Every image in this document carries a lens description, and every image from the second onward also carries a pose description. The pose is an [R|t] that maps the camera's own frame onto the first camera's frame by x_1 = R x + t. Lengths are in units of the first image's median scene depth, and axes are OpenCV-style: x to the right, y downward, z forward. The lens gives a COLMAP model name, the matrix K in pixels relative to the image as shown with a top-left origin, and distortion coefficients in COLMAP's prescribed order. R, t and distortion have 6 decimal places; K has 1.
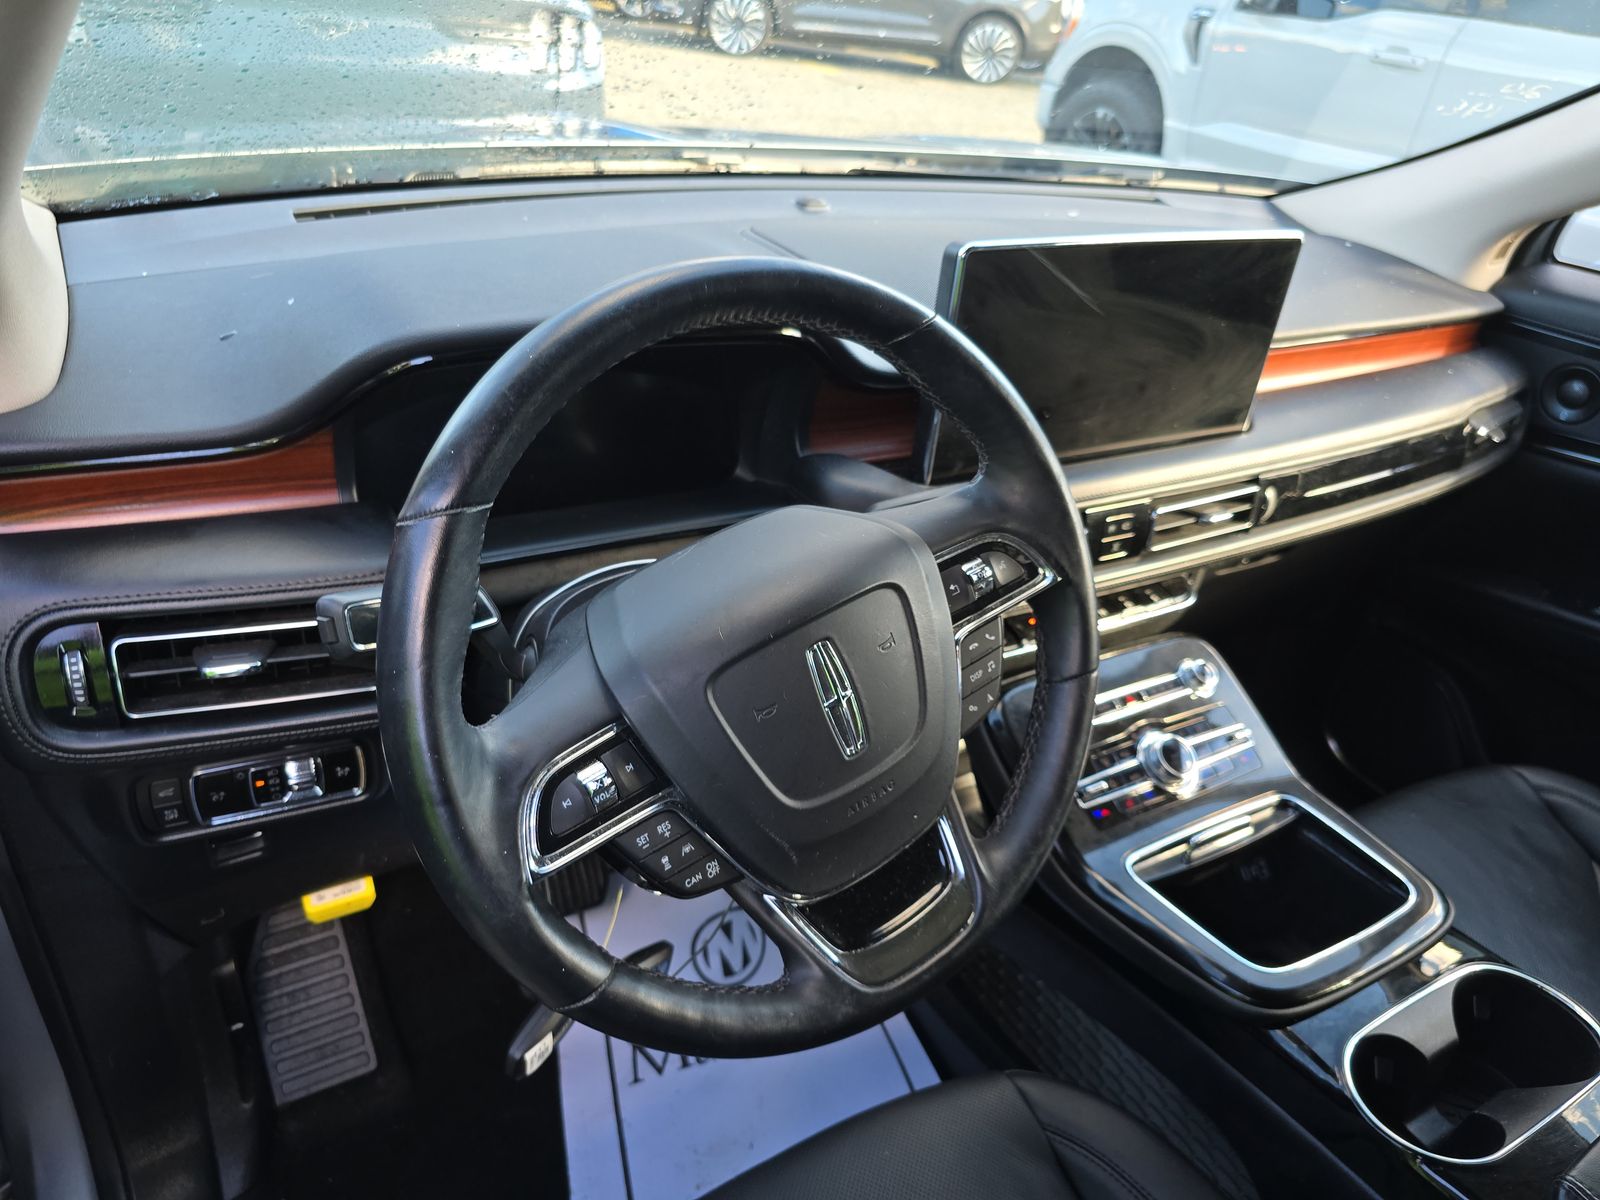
lens RADIAL K [[1080.9, 0, 800.5], [0, 1080.9, 599.4], [0, 0, 1]] dist [0.000133, -0.001282]
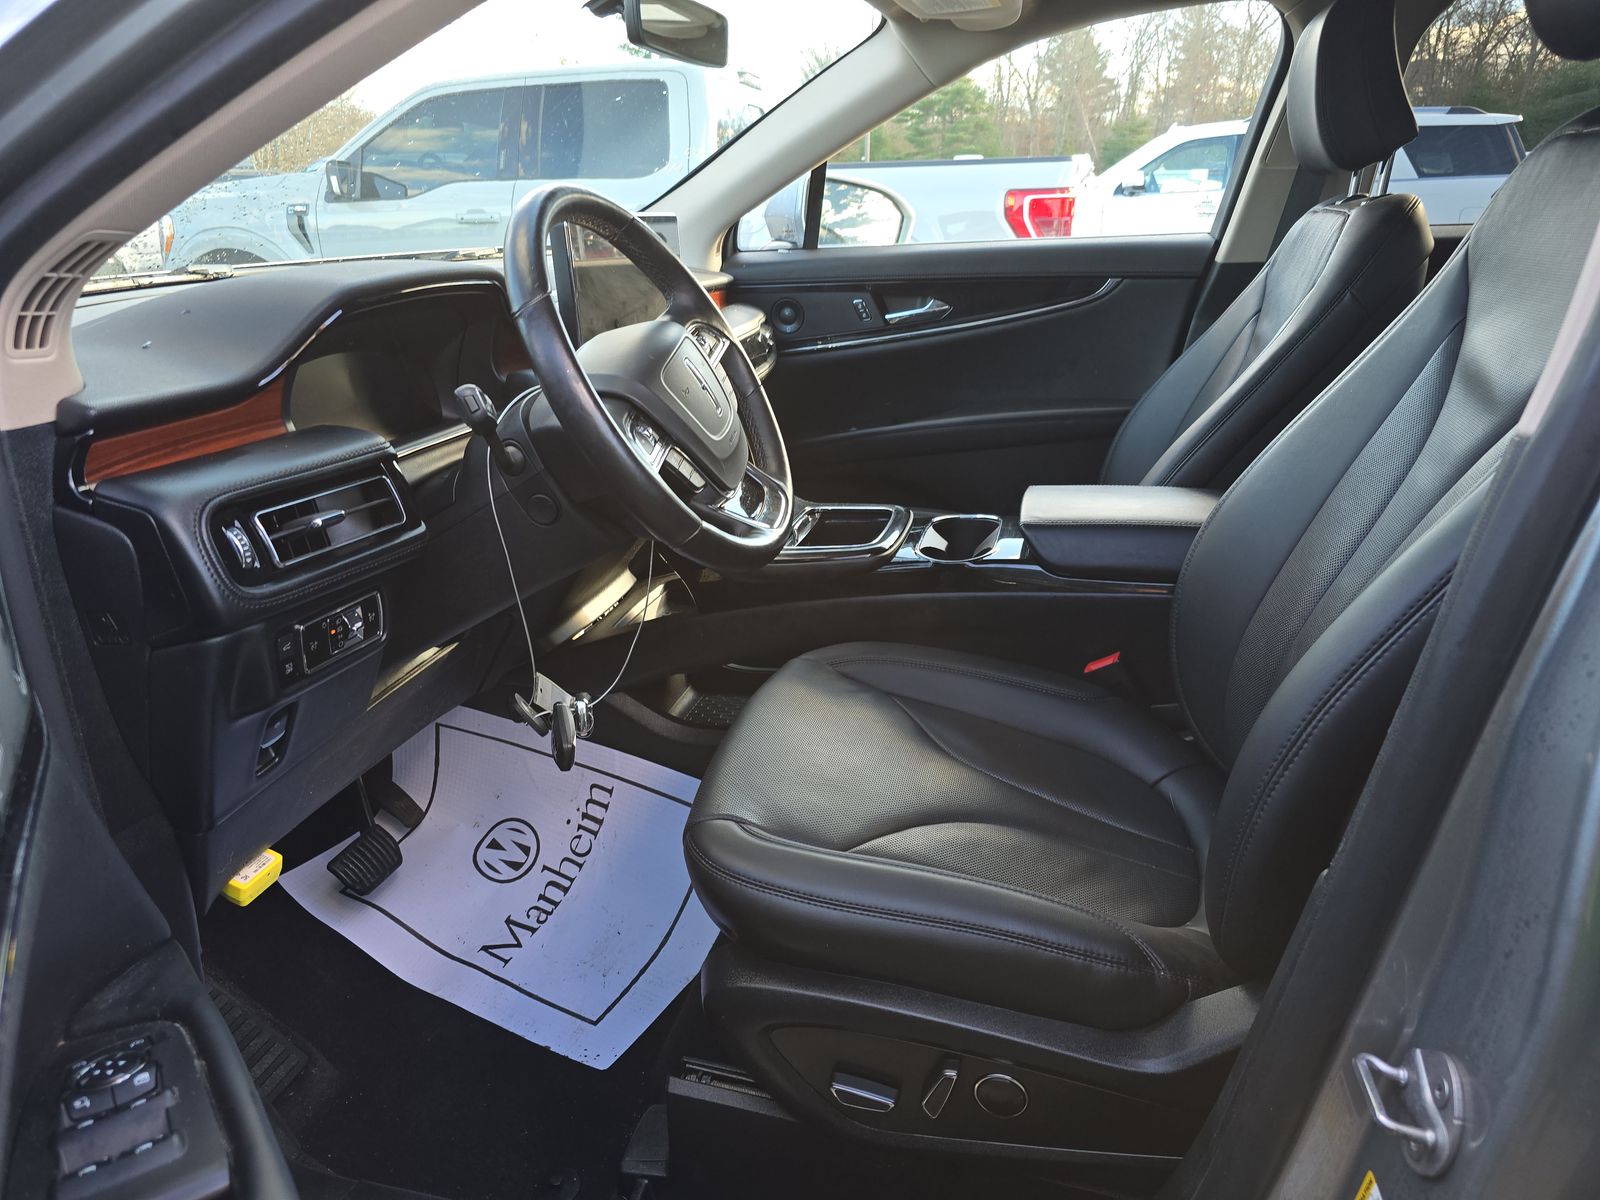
lens RADIAL K [[1080.9, 0, 798.6], [0, 1080.9, 602.8], [0, 0, 1]] dist [0.000133, -0.001282]
pose [[0.700343, -0.358751, 0.617104, -0.475530], [0.451395, 0.892301, 0.006453, 0.206313], [-0.552958, 0.274039, 0.786855, -0.215477]]
